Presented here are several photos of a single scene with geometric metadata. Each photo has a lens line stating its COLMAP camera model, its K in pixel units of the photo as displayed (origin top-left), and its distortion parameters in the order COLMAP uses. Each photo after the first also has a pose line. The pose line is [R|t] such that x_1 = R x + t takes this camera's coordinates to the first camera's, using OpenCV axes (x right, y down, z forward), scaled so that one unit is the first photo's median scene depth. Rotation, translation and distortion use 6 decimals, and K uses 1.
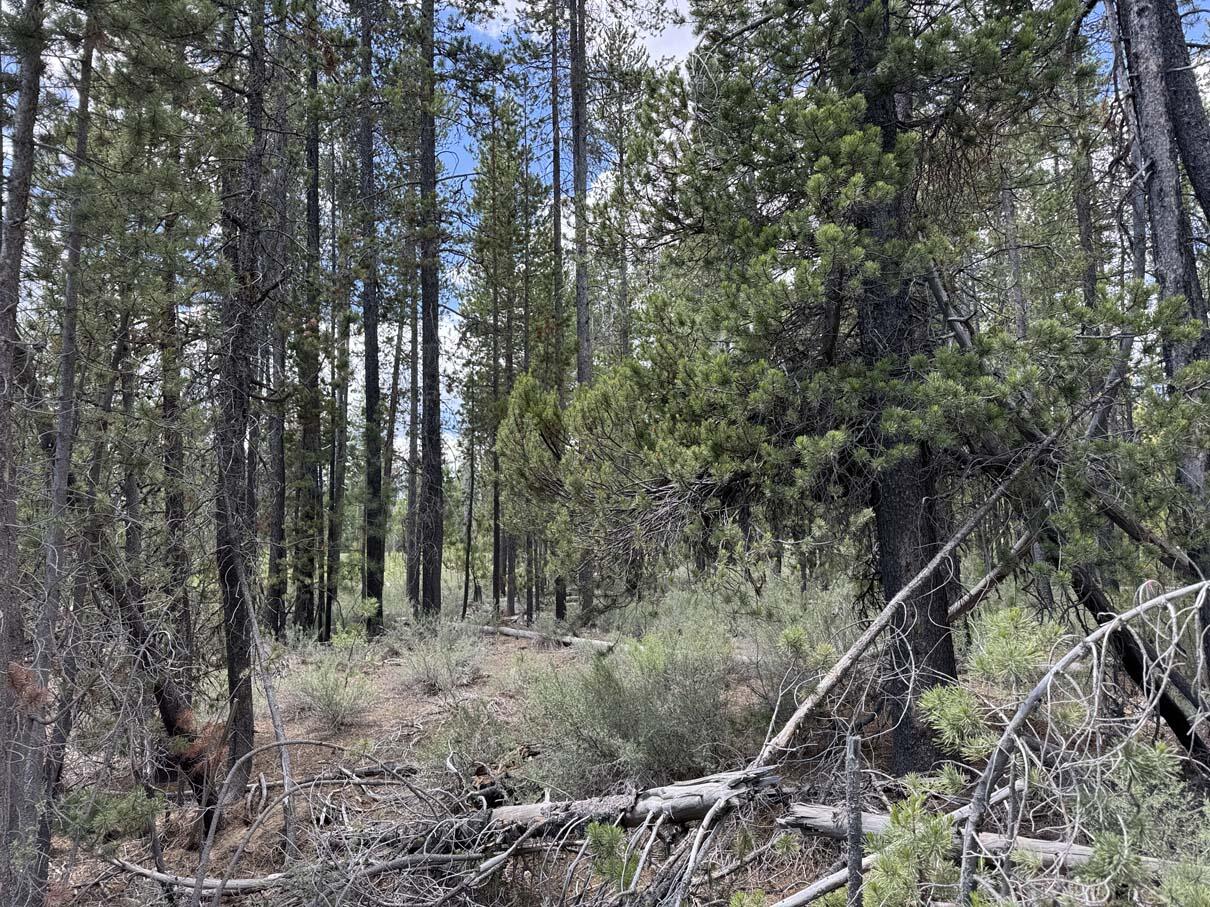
lens RADIAL K [[864.9, 0, 601.5], [0, 864.9, 440.7], [0, 0, 1]] dist [0.097819, -0.095813]
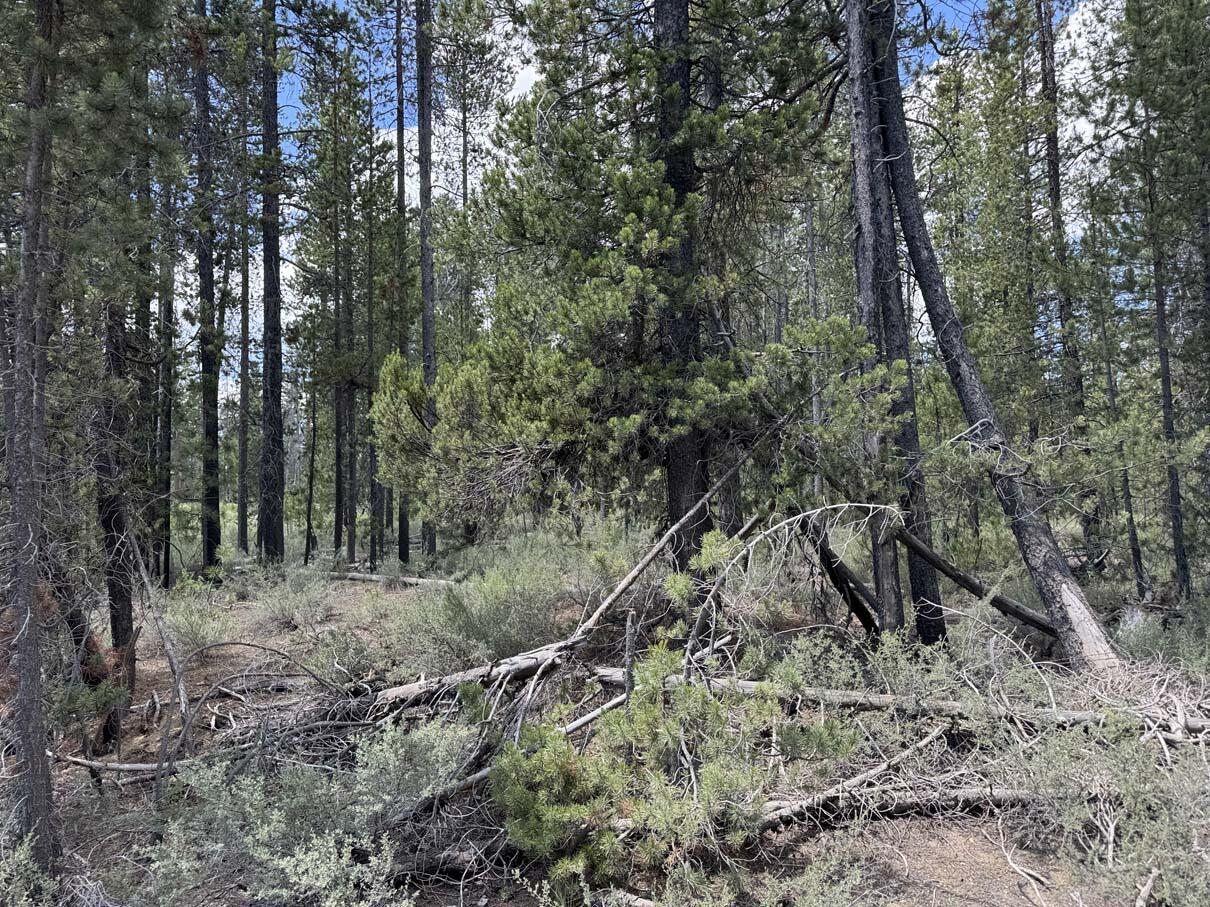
lens RADIAL K [[854.1, 0, 620.8], [0, 854.1, 467.6], [0, 0, 1]] dist [0.100763, -0.146901]
pose [[0.977813, 0.006950, 0.209365, -0.032748], [-0.025211, 0.996089, 0.084678, -0.030831], [-0.207957, -0.088077, 0.974164, -0.256562]]
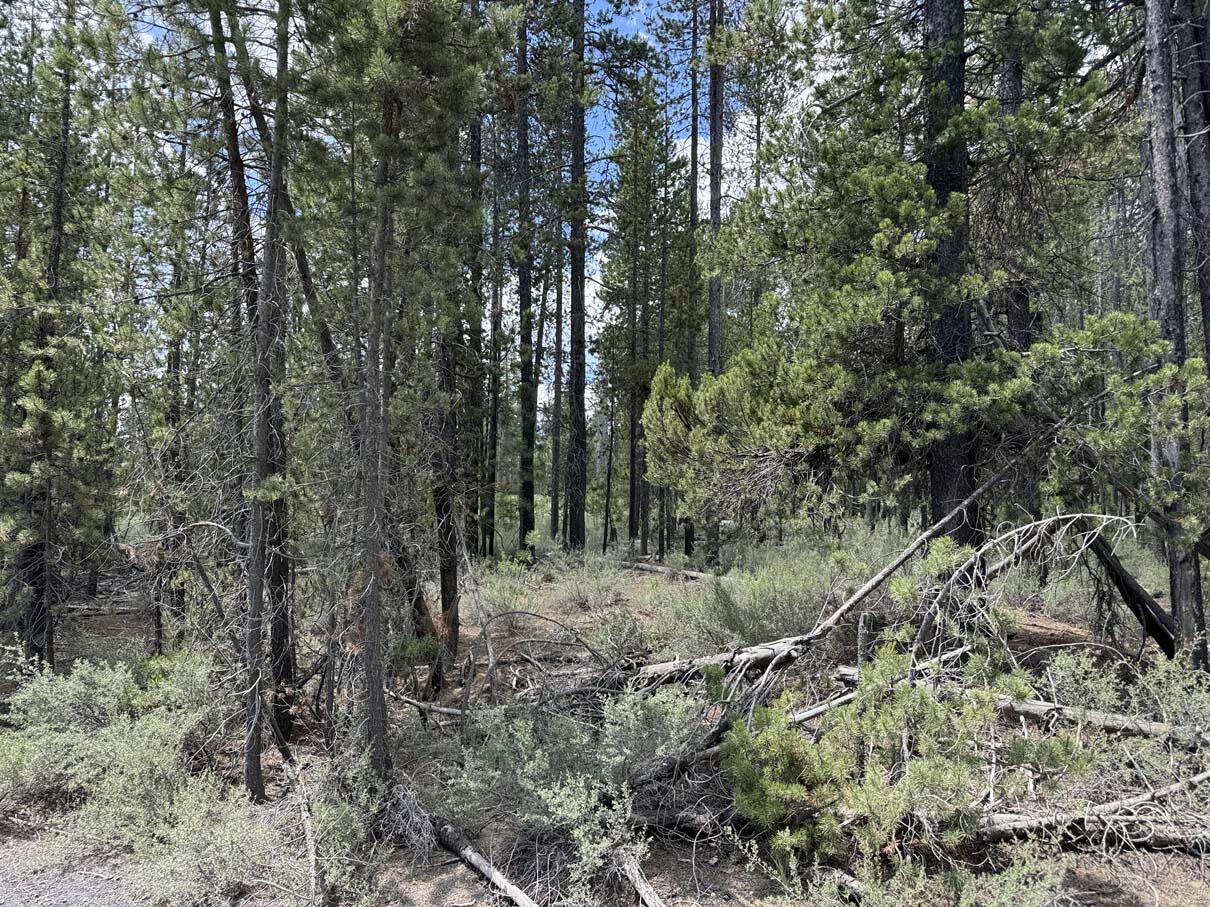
lens RADIAL K [[851.9, 0, 622.3], [0, 851.9, 480.2], [0, 0, 1]] dist [0.057477, -0.056301]
pose [[0.991630, 0.024450, -0.126776, 0.017098], [-0.011022, 0.994353, 0.105553, -0.040185], [0.128641, -0.103272, 0.986299, -0.321574]]
